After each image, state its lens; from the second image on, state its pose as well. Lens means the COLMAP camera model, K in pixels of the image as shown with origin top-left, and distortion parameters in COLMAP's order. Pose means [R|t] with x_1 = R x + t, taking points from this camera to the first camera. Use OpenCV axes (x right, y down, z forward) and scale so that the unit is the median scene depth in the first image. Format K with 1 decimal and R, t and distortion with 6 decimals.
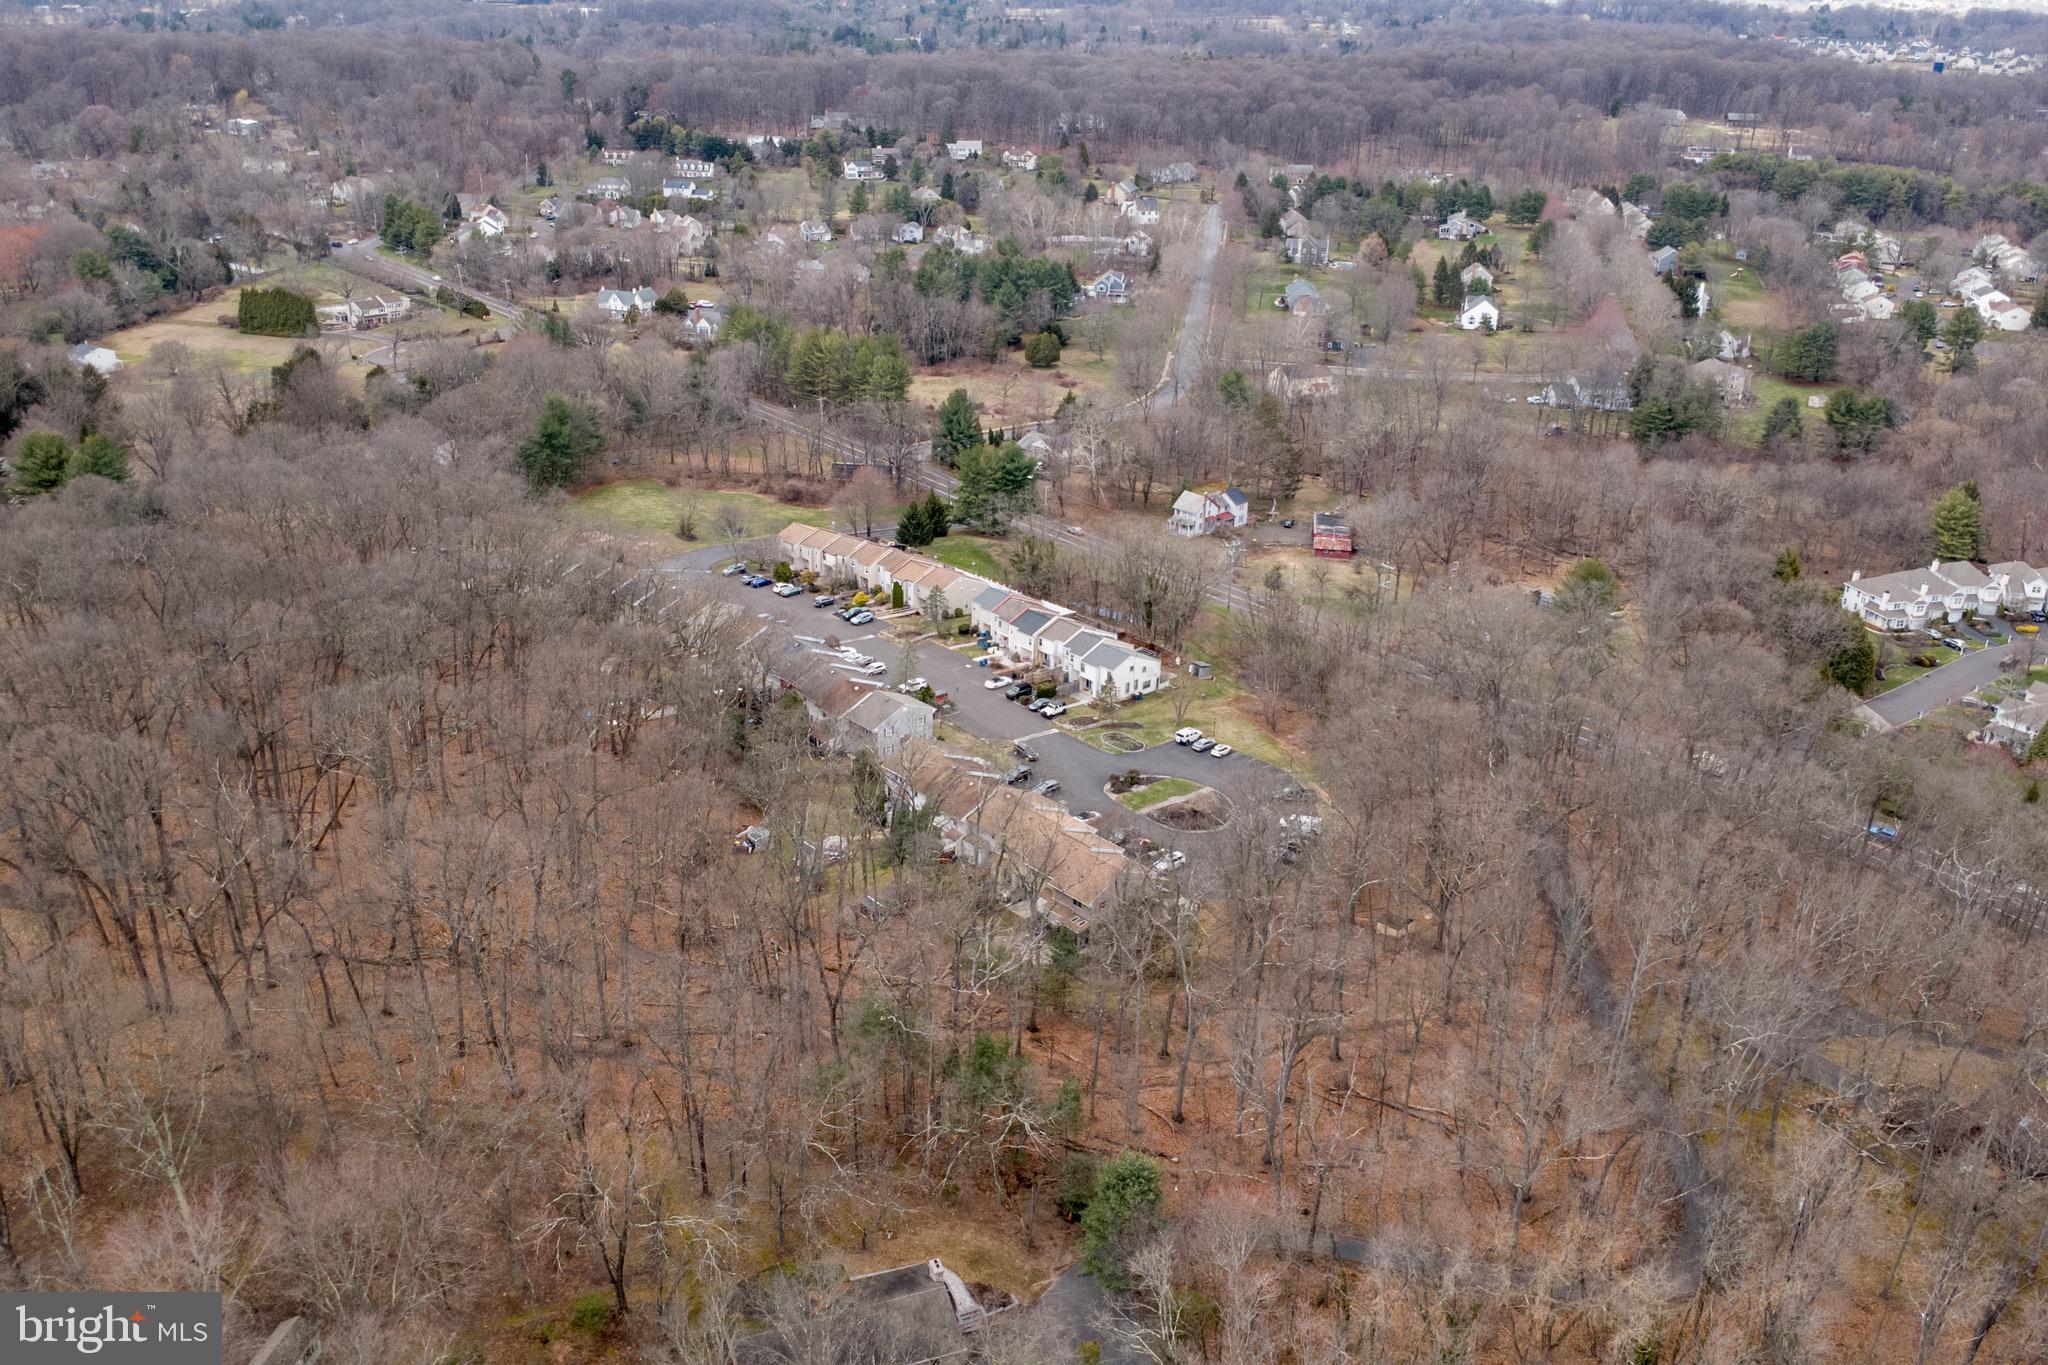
lens RADIAL K [[1645.6, 0, 1024.0], [0, 1645.6, 682.5], [0, 0, 1]] dist [0.014797, 0.002890]
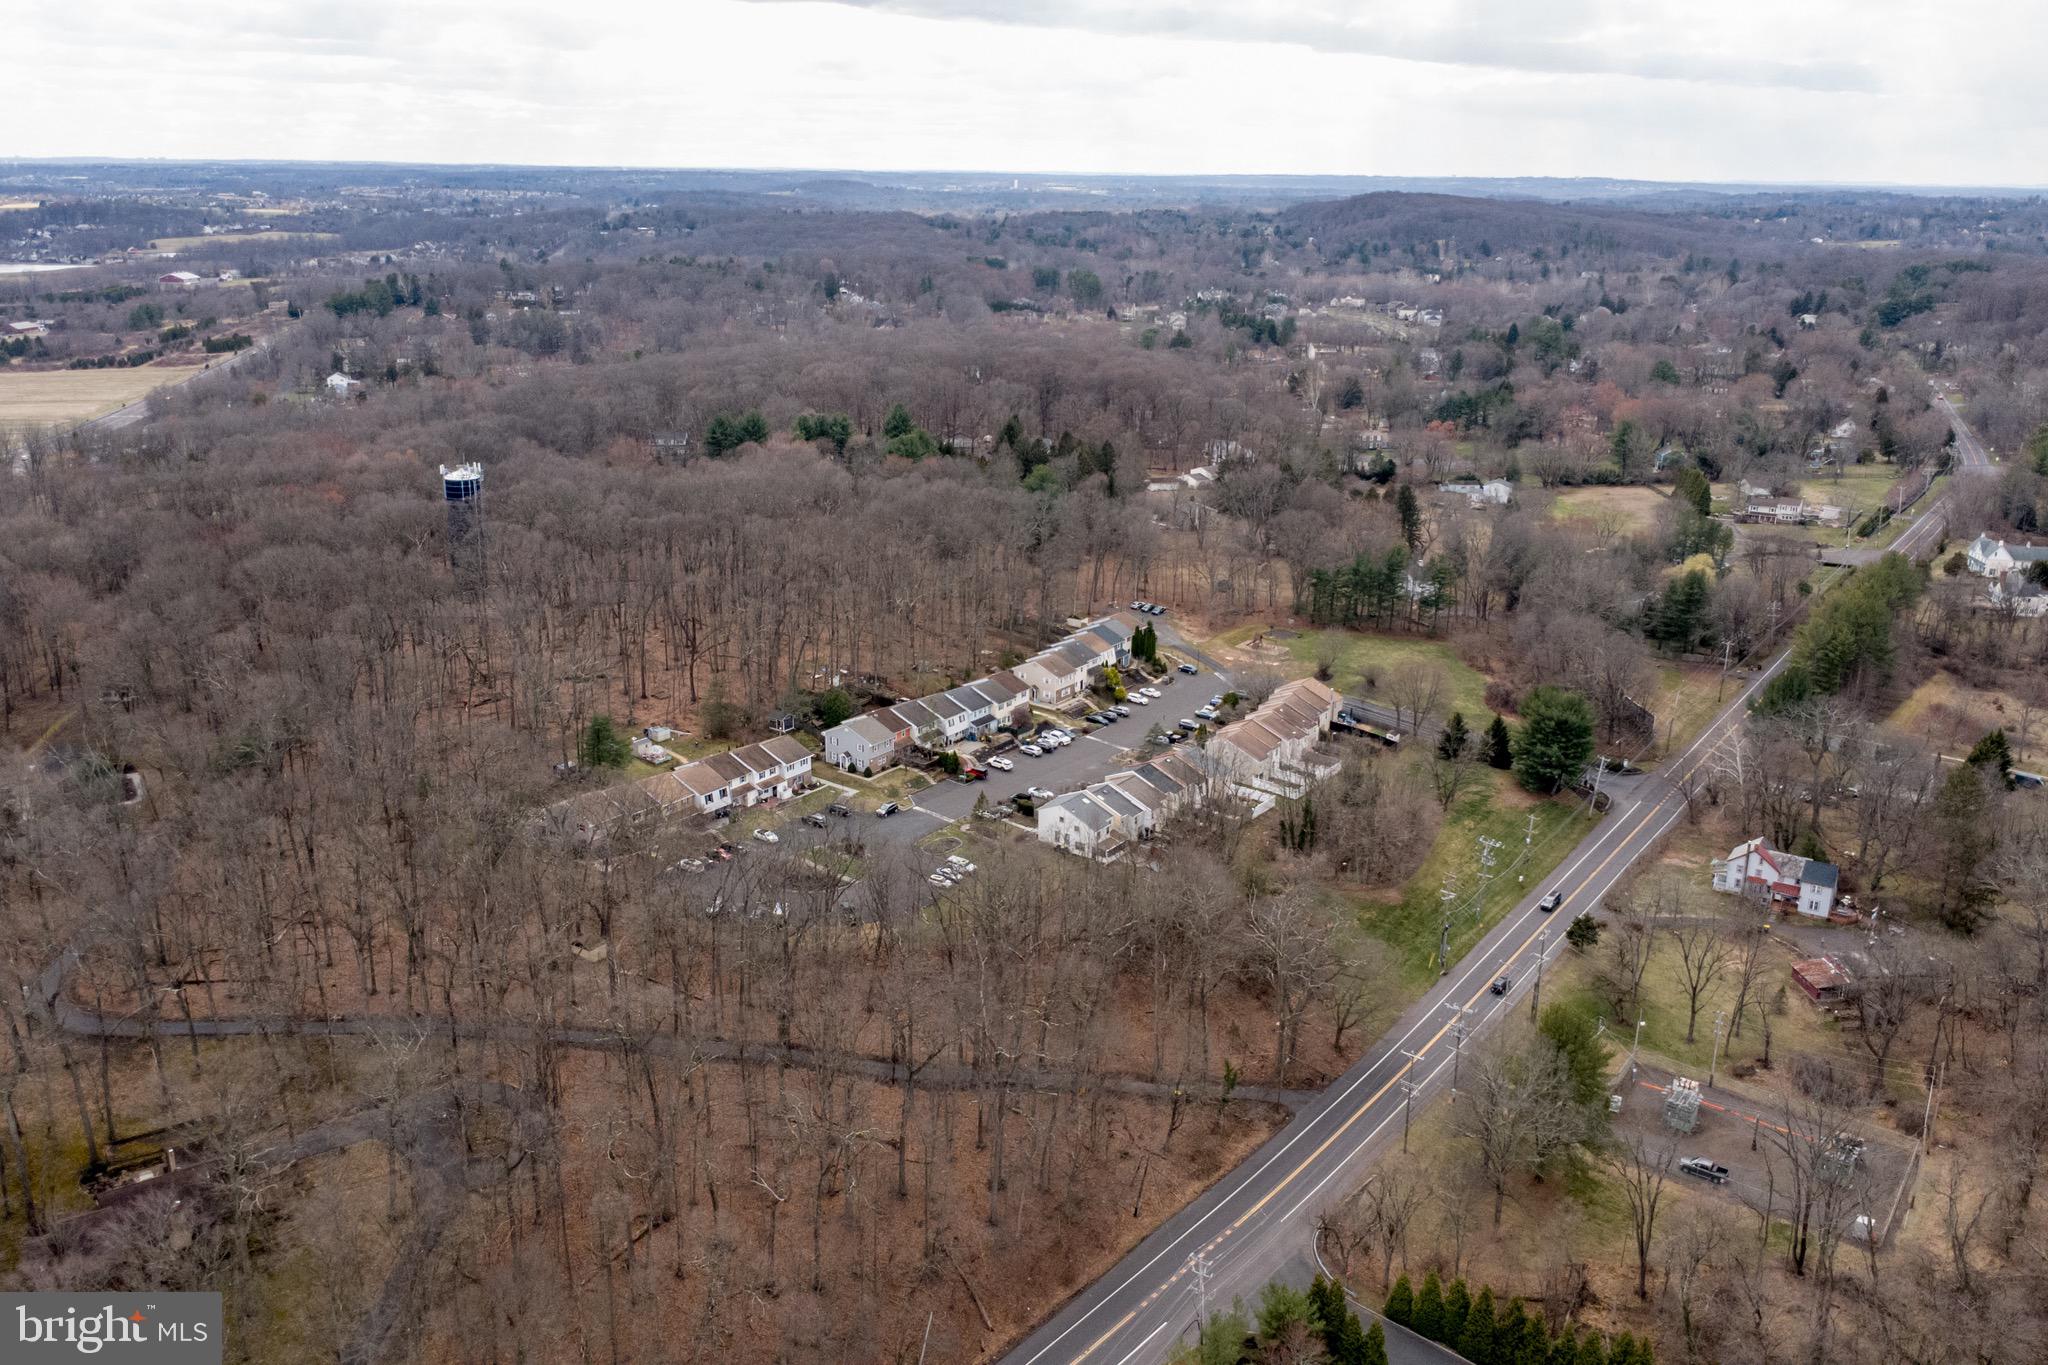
lens RADIAL K [[1645.6, 0, 1024.0], [0, 1645.6, 682.5], [0, 0, 1]] dist [0.014797, 0.002890]
pose [[0.224972, 0.270985, -0.935924, 0.693099], [-0.394740, 0.903540, 0.166723, -0.171613], [0.890824, 0.331939, 0.310240, 0.463286]]
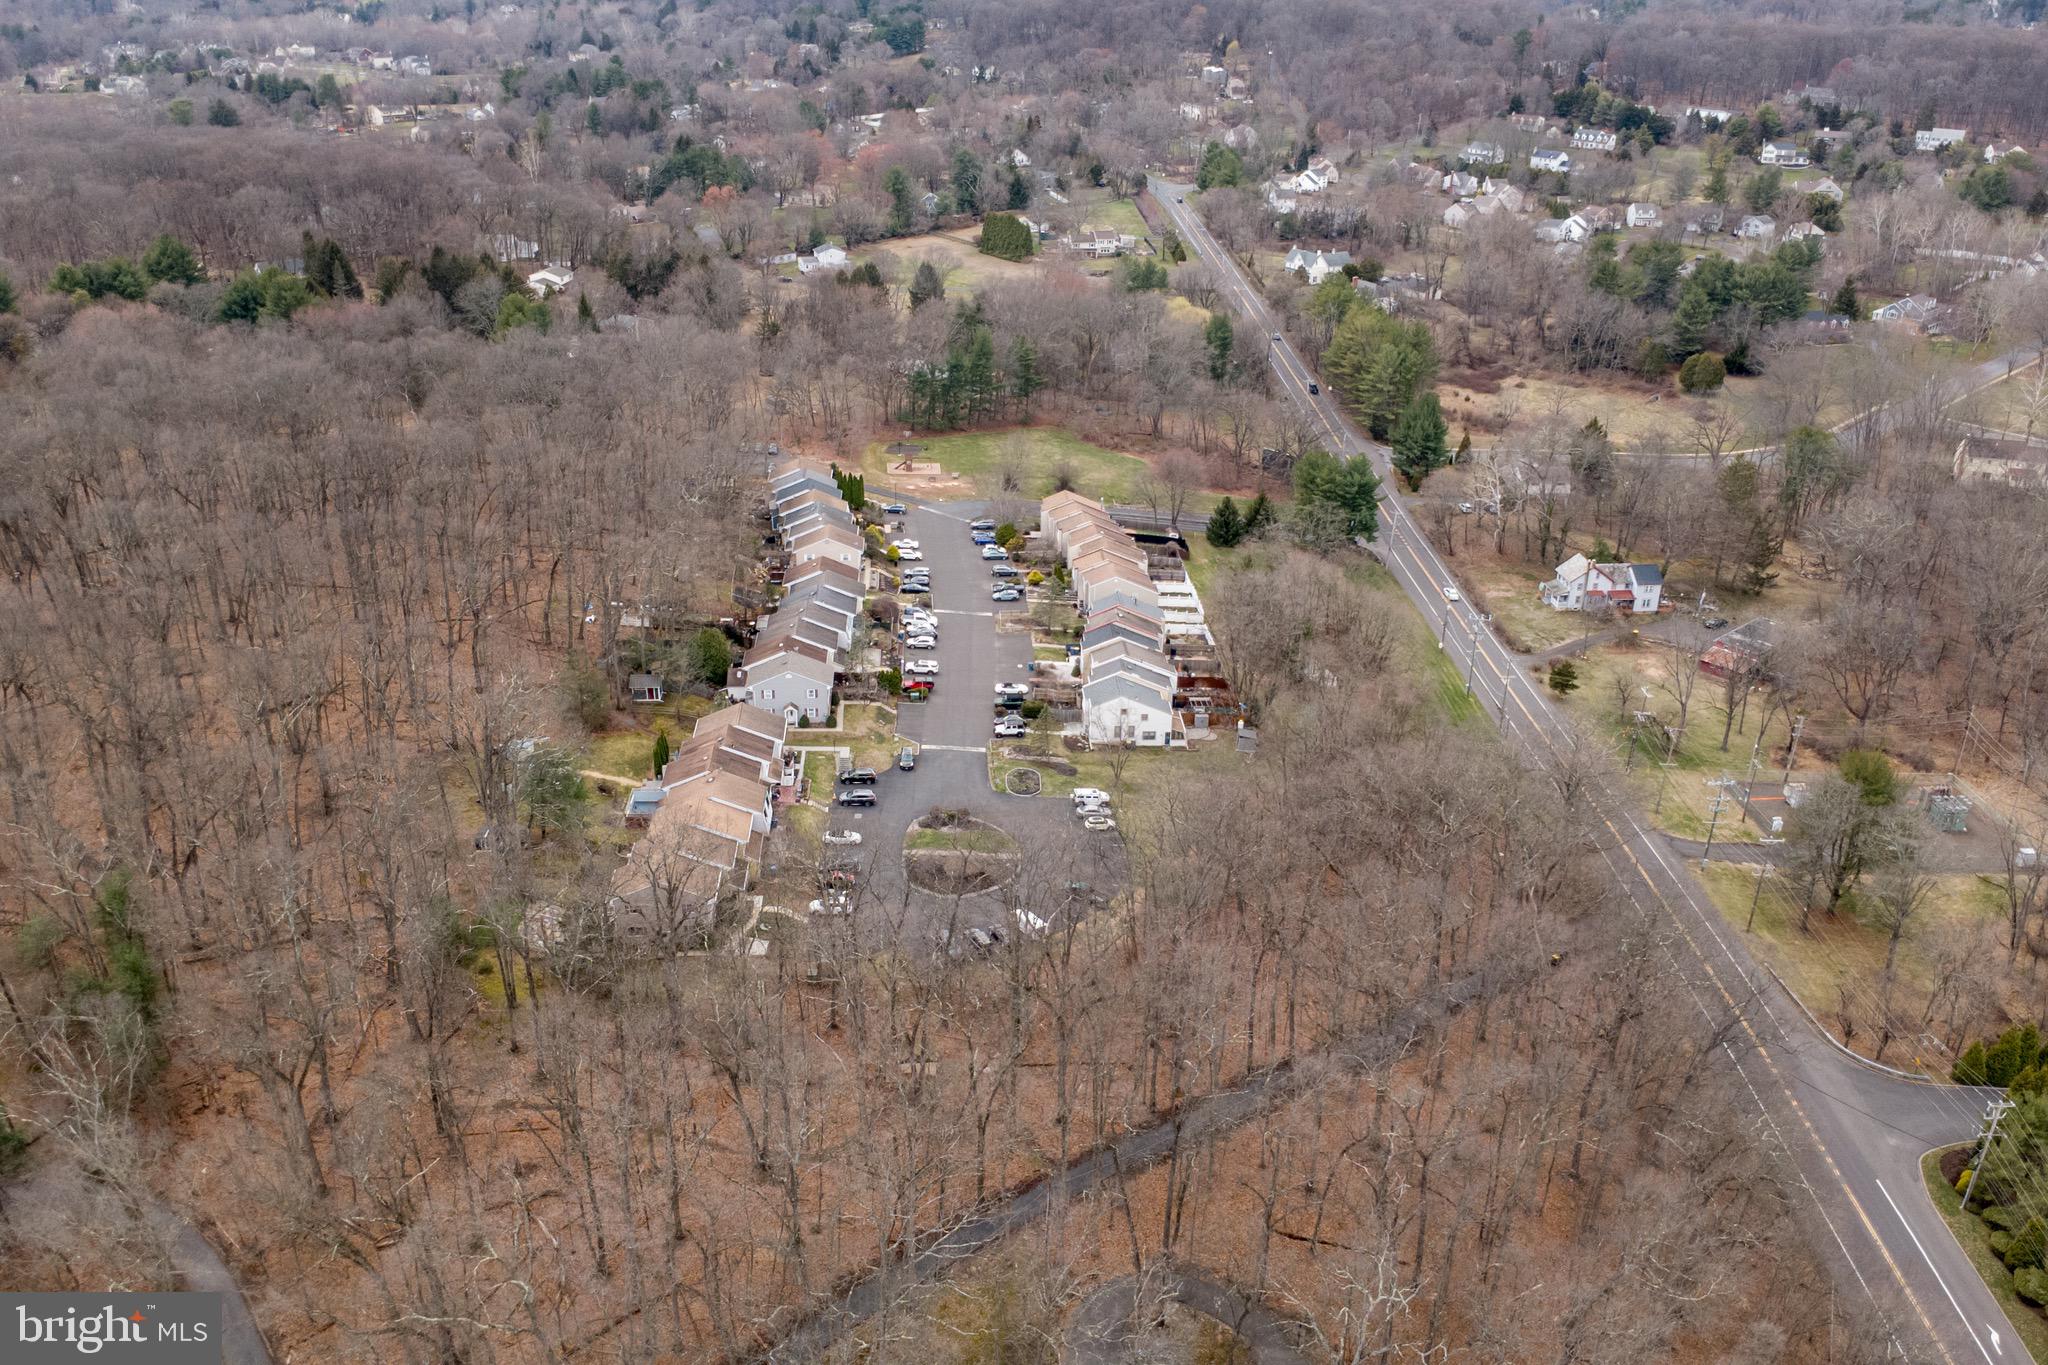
lens RADIAL K [[1645.6, 0, 1024.0], [0, 1645.6, 682.5], [0, 0, 1]] dist [0.014797, 0.002890]
pose [[0.776089, 0.257759, -0.575540, 0.368428], [-0.248283, 0.963833, 0.096861, -0.066654], [0.579691, 0.067724, 0.812017, 0.197537]]
